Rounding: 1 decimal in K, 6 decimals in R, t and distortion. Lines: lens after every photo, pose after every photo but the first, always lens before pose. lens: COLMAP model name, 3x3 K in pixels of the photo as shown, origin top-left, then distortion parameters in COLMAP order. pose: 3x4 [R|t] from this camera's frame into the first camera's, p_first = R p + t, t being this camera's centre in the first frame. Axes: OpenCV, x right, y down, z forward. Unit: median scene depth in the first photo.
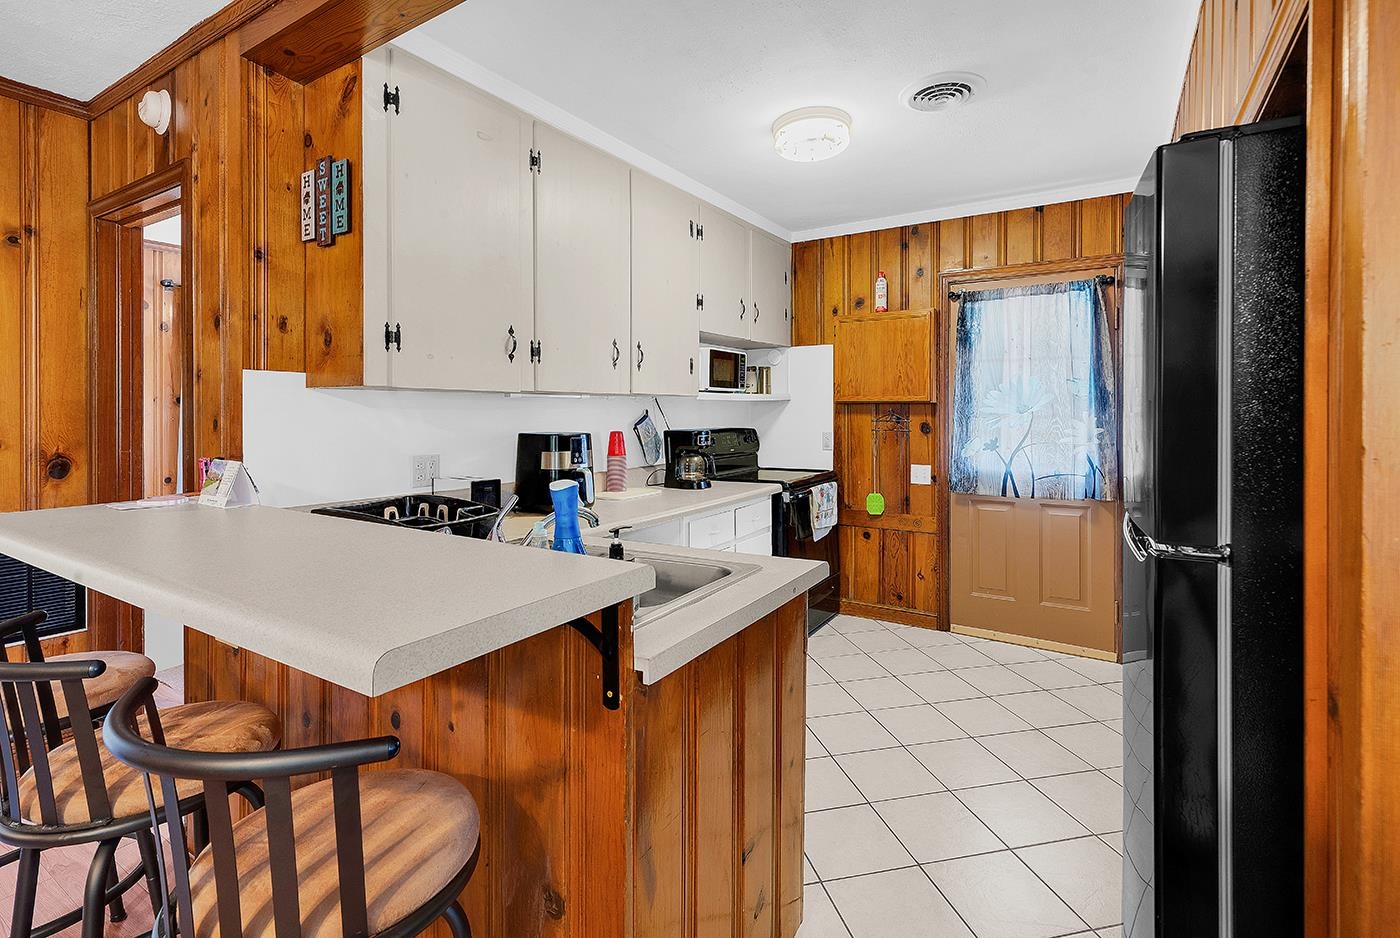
lens RADIAL K [[651.8, 0, 713.8], [0, 651.8, 414.8], [0, 0, 1]] dist [0.002774, -0.000671]
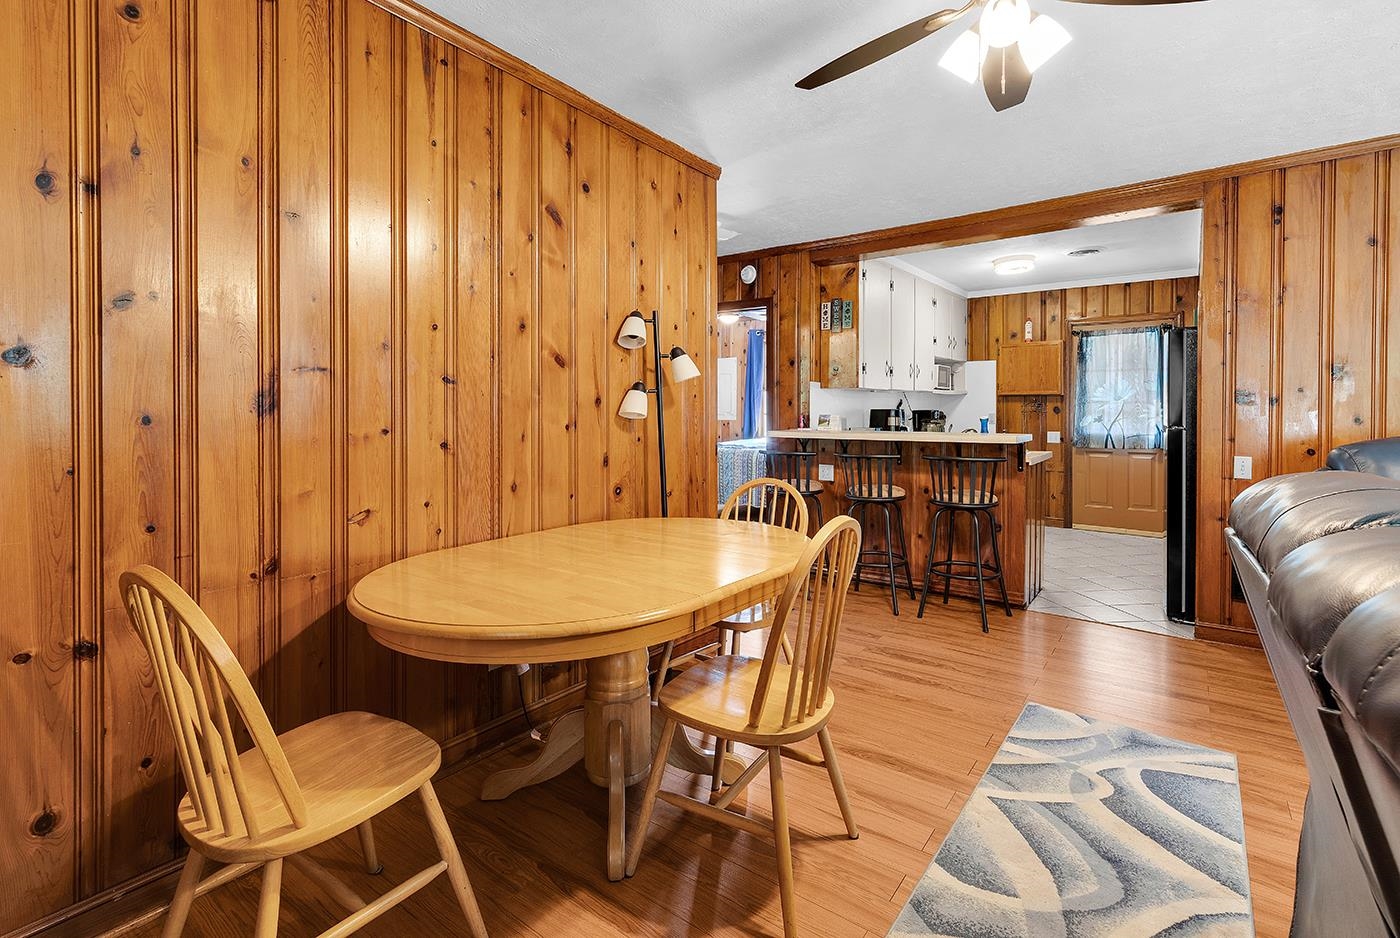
lens RADIAL K [[651.8, 0, 713.8], [0, 651.8, 414.8], [0, 0, 1]] dist [0.002774, -0.000671]
pose [[0.996266, -0.000139, -0.086340, -0.433269], [0.000609, 0.999985, 0.005420, 0.024010], [0.086338, -0.005452, 0.996251, -0.799153]]
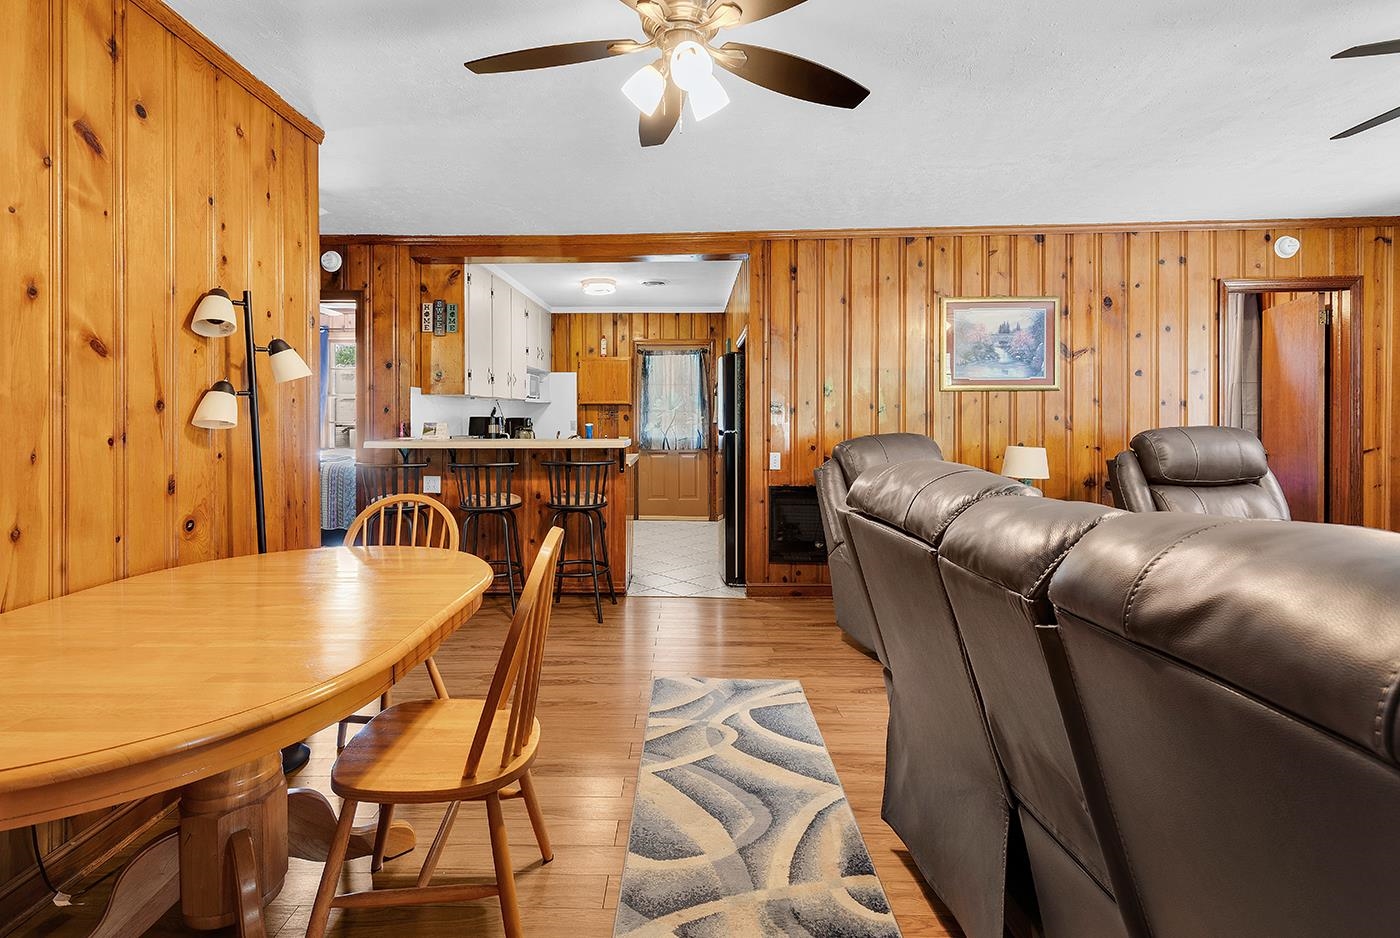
lens RADIAL K [[638.7, 0, 679.8], [0, 638.7, 416.5], [0, 0, 1]] dist [0.002308, 0.000037]
pose [[0.861179, 0.000131, 0.508302, -0.524199], [0.001866, 0.999992, -0.003420, 0.024438], [-0.508299, 0.003894, 0.861172, -0.752683]]
